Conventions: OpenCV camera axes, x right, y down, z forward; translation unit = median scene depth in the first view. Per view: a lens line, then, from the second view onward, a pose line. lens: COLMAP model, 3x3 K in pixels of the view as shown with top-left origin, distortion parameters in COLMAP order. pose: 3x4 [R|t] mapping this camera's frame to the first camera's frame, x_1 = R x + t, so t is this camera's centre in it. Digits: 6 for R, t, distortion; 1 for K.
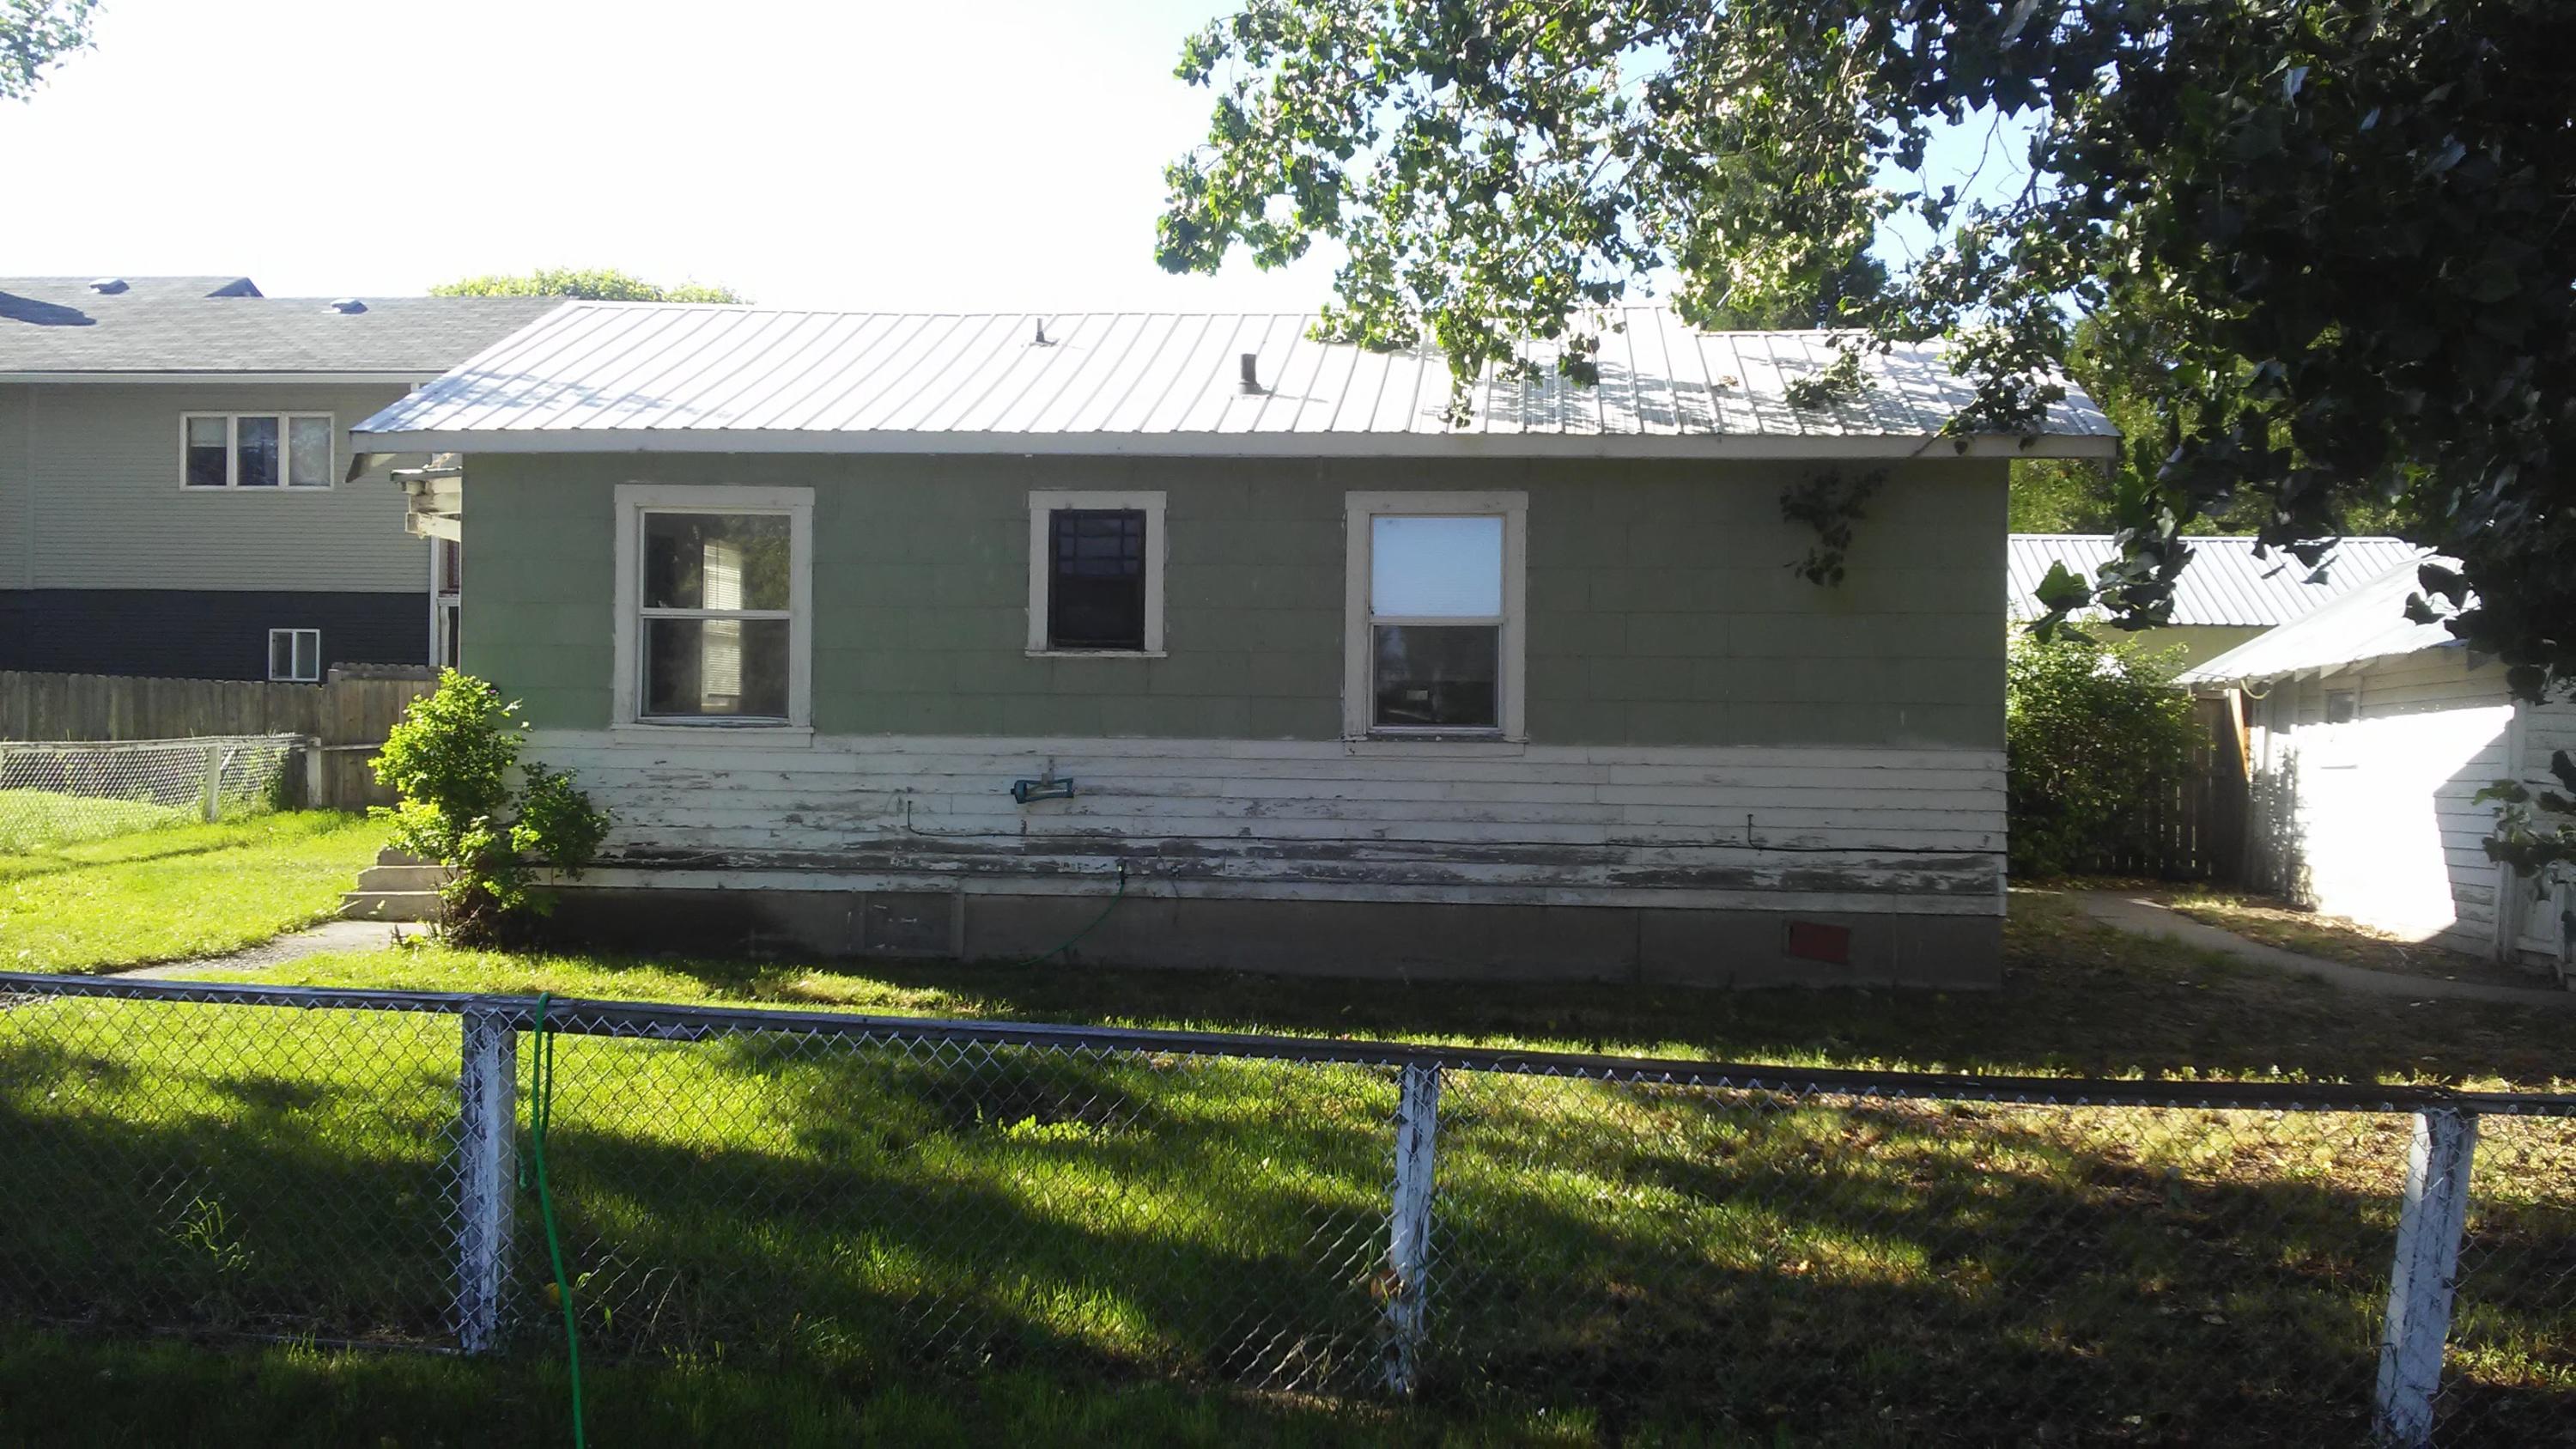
lens RADIAL K [[2306.9, 0, 1296.1], [0, 2306.9, 688.5], [0, 0, 1]] dist [0.130902, -0.233737]
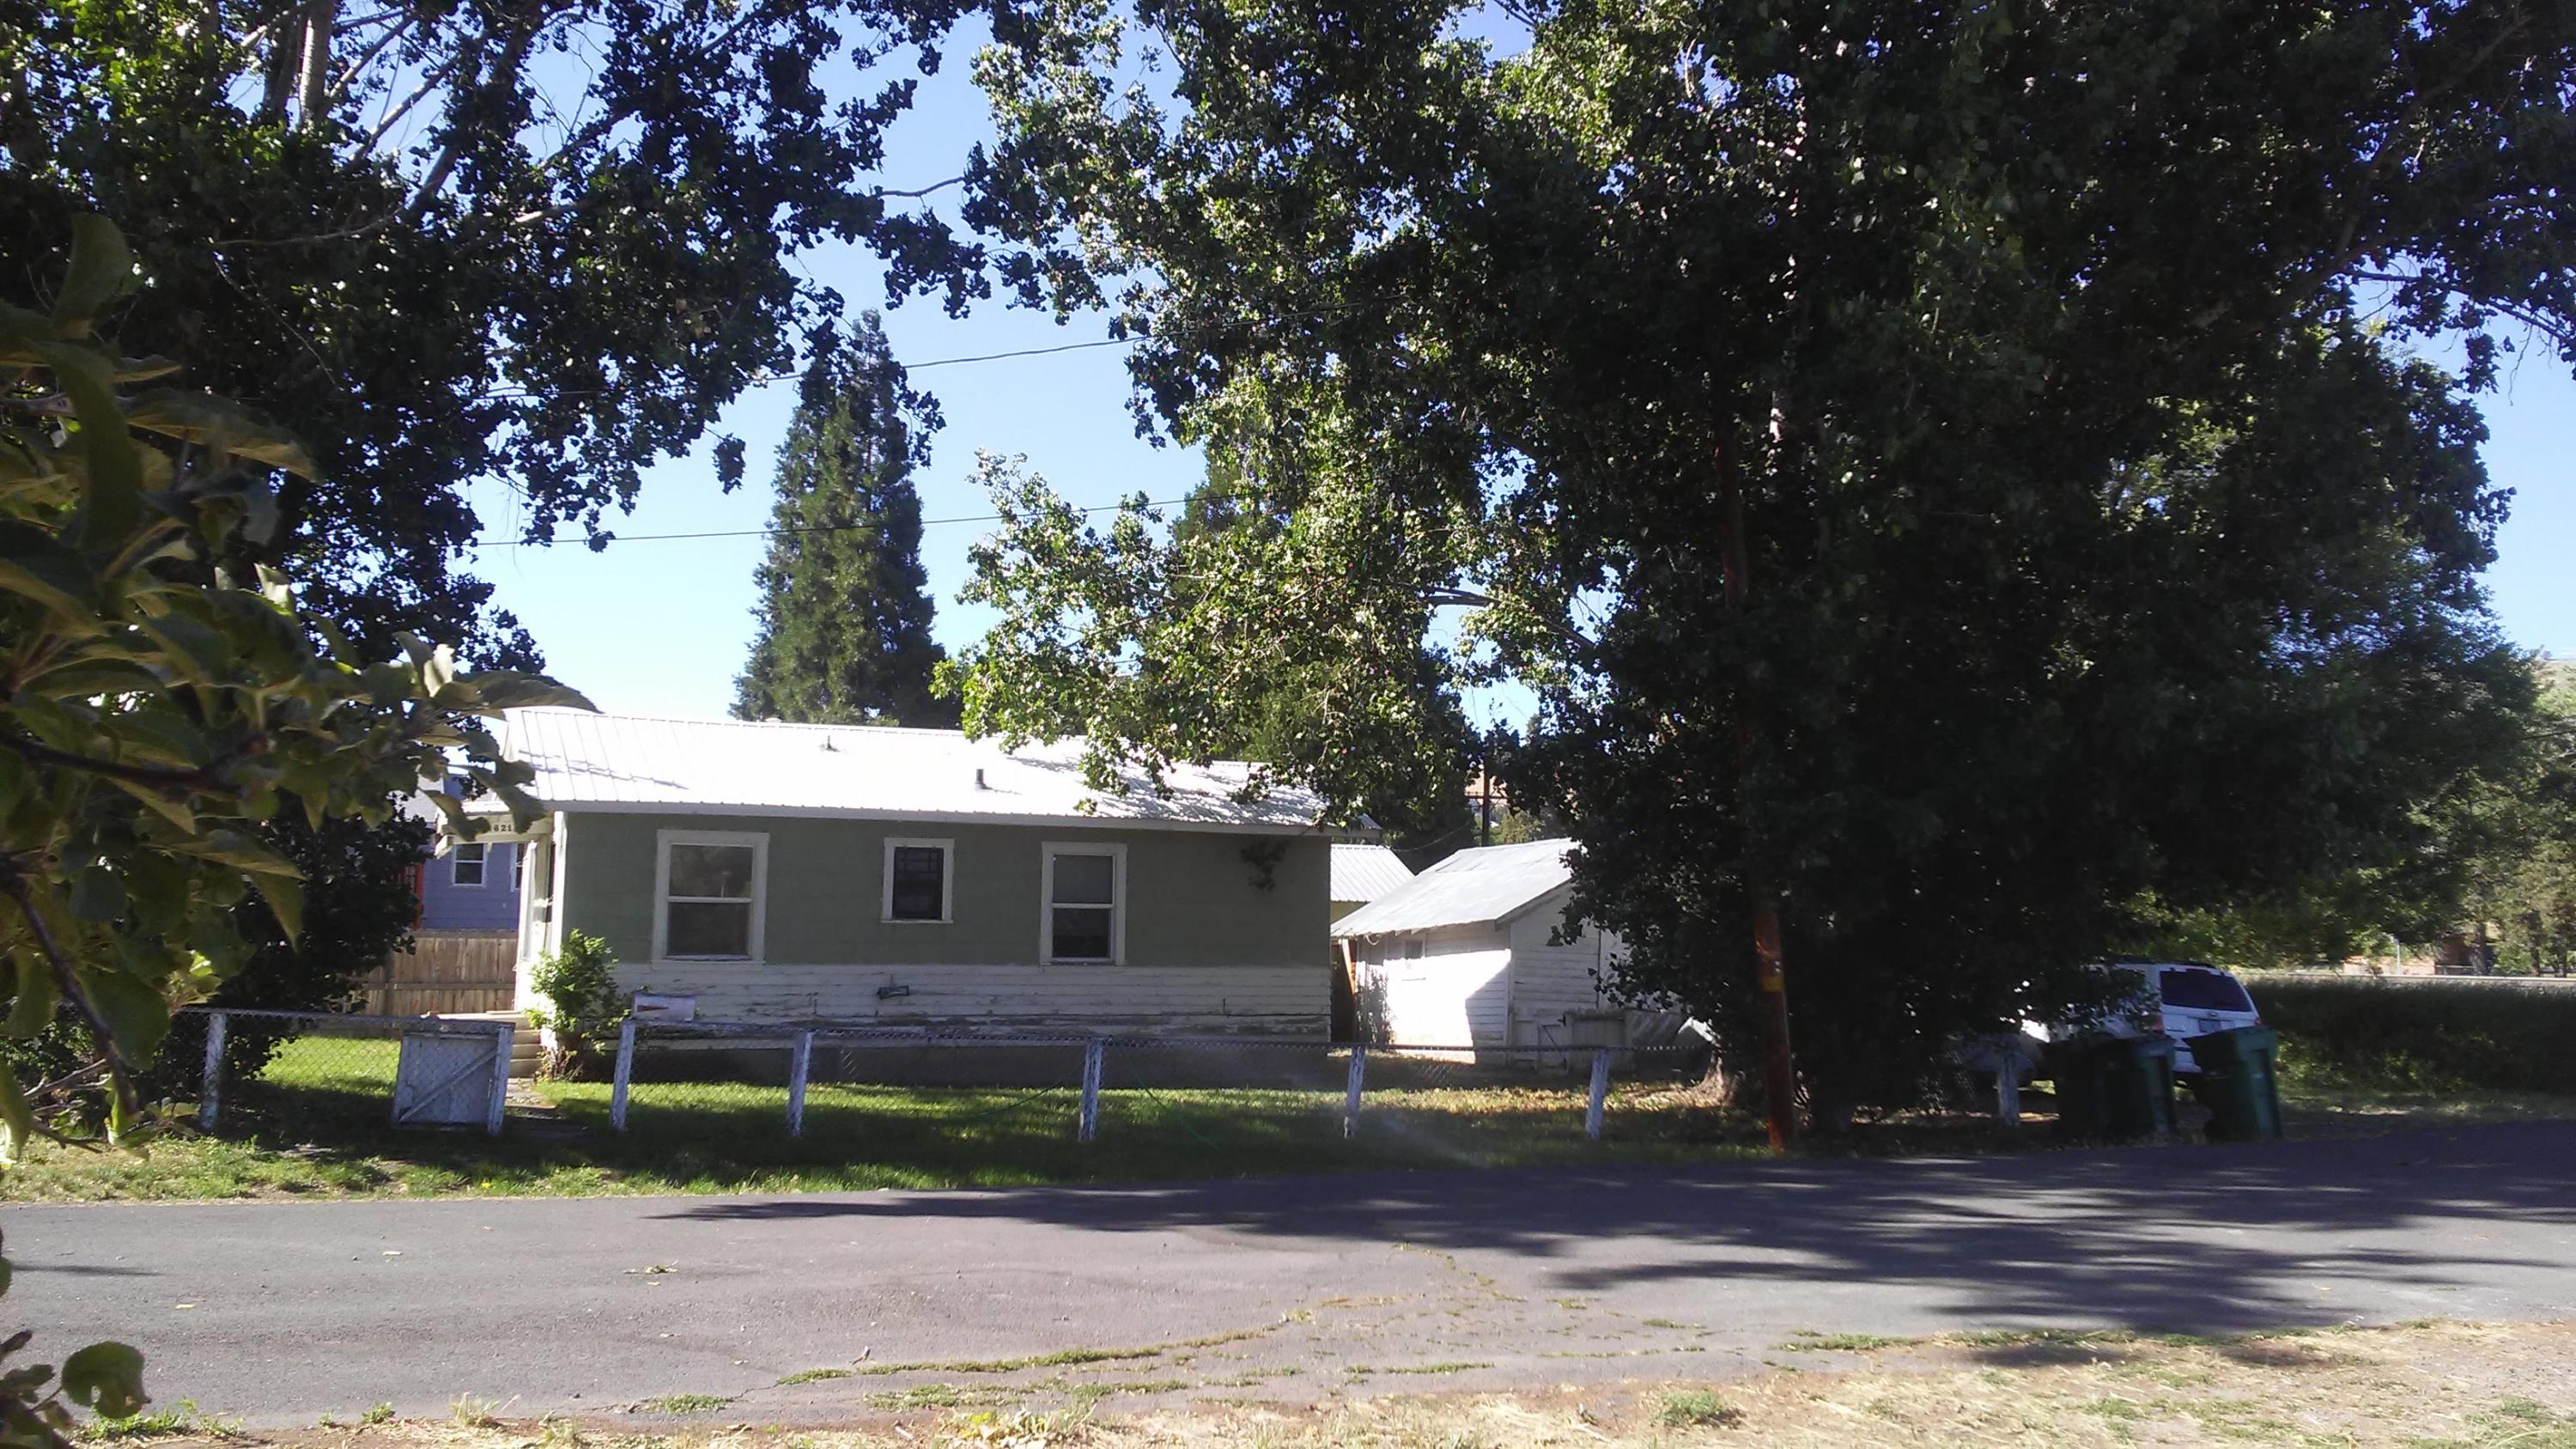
lens RADIAL K [[2202.4, 0, 1287.0], [0, 2202.4, 661.6], [0, 0, 1]] dist [0.073074, -0.141361]
pose [[0.893416, 0.055979, 0.445728, -0.651026], [0.002220, 0.991643, -0.128991, 0.008701], [-0.449224, 0.116232, 0.885826, -0.823203]]
